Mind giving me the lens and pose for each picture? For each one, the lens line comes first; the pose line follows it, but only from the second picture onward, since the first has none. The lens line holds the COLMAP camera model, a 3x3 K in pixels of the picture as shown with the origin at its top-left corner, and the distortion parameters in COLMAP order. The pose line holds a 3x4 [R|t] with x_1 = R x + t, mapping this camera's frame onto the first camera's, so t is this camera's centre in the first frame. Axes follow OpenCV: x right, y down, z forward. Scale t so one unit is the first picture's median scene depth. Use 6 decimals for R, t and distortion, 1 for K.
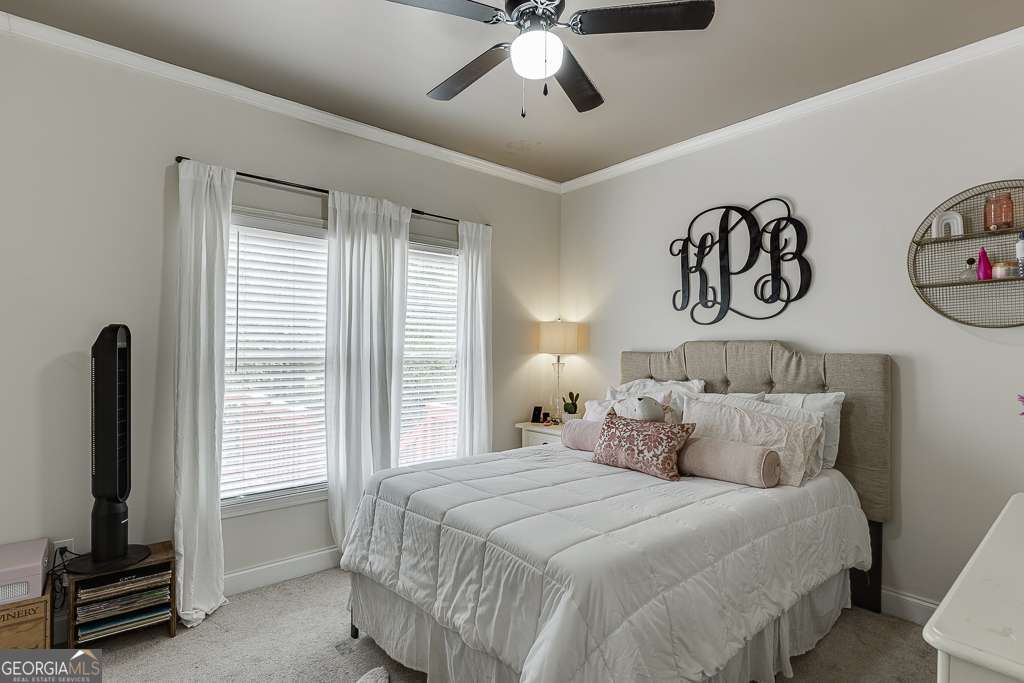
lens RADIAL K [[508.1, 0, 512.2], [0, 508.1, 343.6], [0, 0, 1]] dist [0.002647, 0.000634]
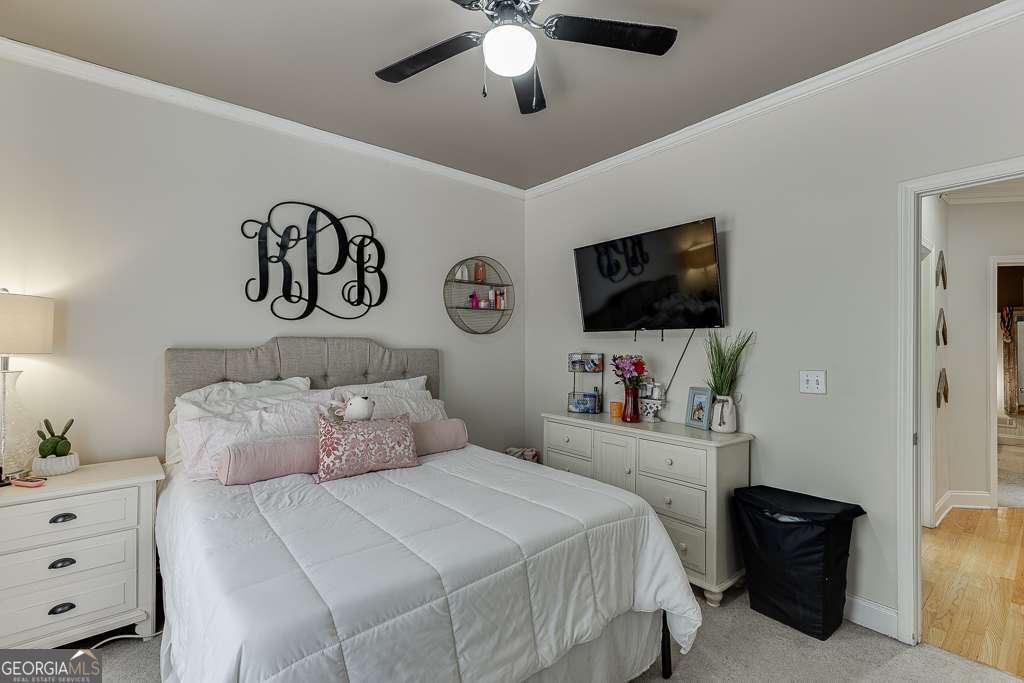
lens RADIAL K [[464.9, 0, 512.7], [0, 464.9, 343.9], [0, 0, 1]] dist [0.012482, -0.003209]
pose [[0.019972, 0.000586, 0.999800, -0.533190], [-0.015523, 0.999879, -0.000276, 0.002131], [-0.999680, -0.015514, 0.019979, 0.599568]]
